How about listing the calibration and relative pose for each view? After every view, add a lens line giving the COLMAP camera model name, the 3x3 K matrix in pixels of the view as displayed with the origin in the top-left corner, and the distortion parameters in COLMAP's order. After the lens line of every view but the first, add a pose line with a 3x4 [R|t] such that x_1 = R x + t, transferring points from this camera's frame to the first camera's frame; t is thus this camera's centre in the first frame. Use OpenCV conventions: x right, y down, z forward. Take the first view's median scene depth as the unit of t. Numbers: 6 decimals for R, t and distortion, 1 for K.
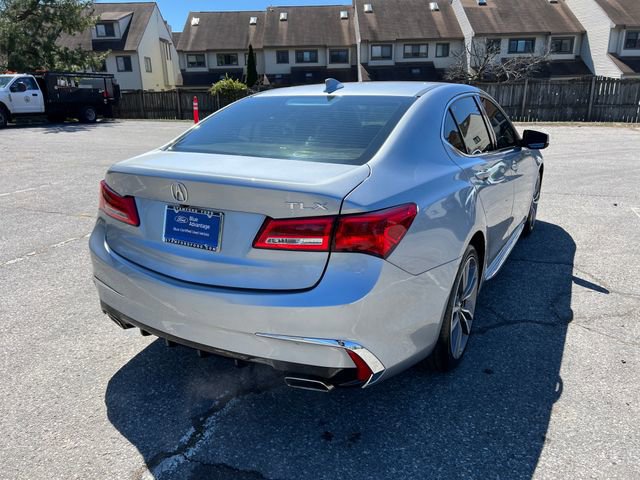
lens RADIAL K [[480.1, 0, 319.9], [0, 480.1, 244.0], [0, 0, 1]] dist [0.054867, -0.057987]
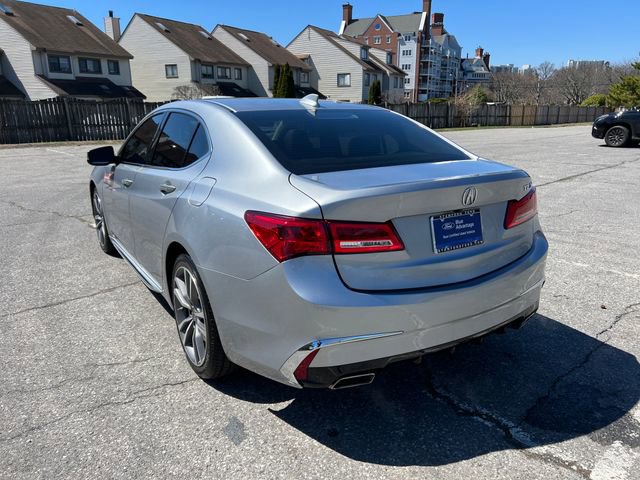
lens RADIAL K [[480.1, 0, 316.5], [0, 480.1, 235.0], [0, 0, 1]] dist [0.054867, -0.057987]
pose [[0.470564, -0.216866, 0.855300, -0.648955], [0.265612, 0.959180, 0.097073, -0.103113], [-0.841439, 0.181499, 0.508958, 0.350663]]
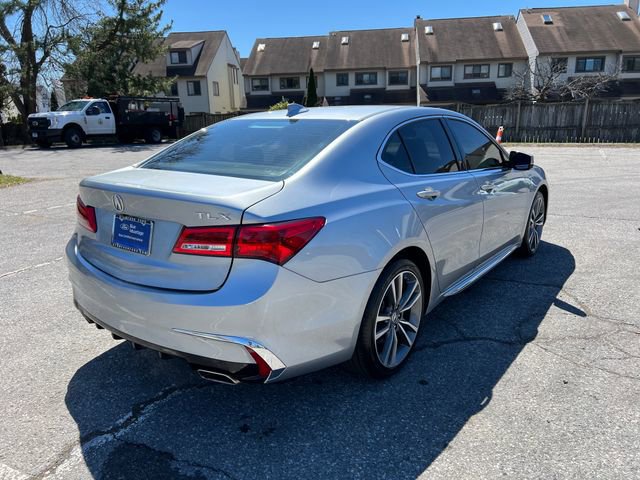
lens RADIAL K [[480.1, 0, 321.5], [0, 480.1, 245.8], [0, 0, 1]] dist [0.054867, -0.057987]
pose [[0.991865, 0.028824, -0.123988, 0.157573], [-0.033371, 0.998839, -0.034750, 0.009030], [0.122843, 0.038605, 0.991675, -0.039115]]
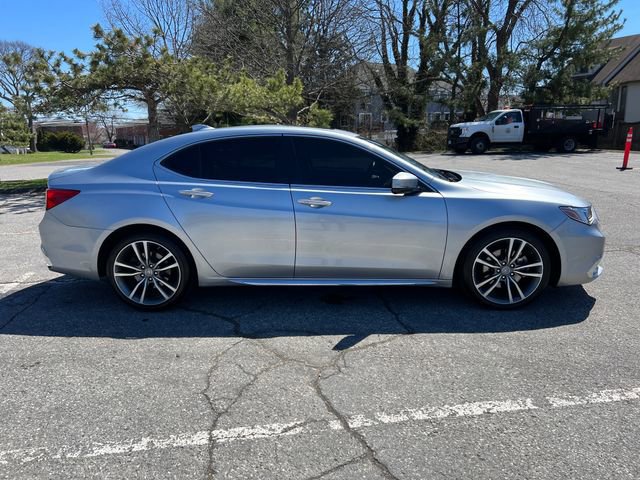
lens RADIAL K [[480.1, 0, 319.8], [0, 480.1, 243.3], [0, 0, 1]] dist [0.054867, -0.057987]
pose [[0.465354, 0.202357, -0.861683, 1.137420], [-0.251145, 0.963692, 0.090682, -0.144785], [0.848747, 0.174208, 0.499279, 0.419674]]
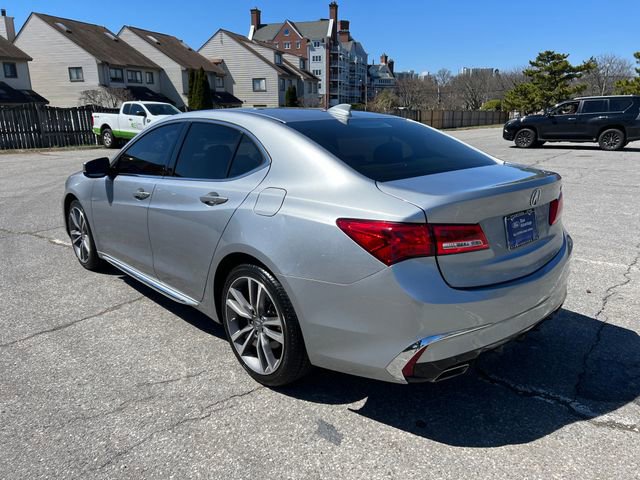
lens RADIAL K [[480.1, 0, 311.4], [0, 480.1, 236.7], [0, 0, 1]] dist [0.054867, -0.057987]
pose [[0.316066, -0.230641, 0.920275, -0.741820], [0.291792, 0.946615, 0.137028, -0.159425], [-0.902751, 0.225219, 0.366492, 0.503620]]
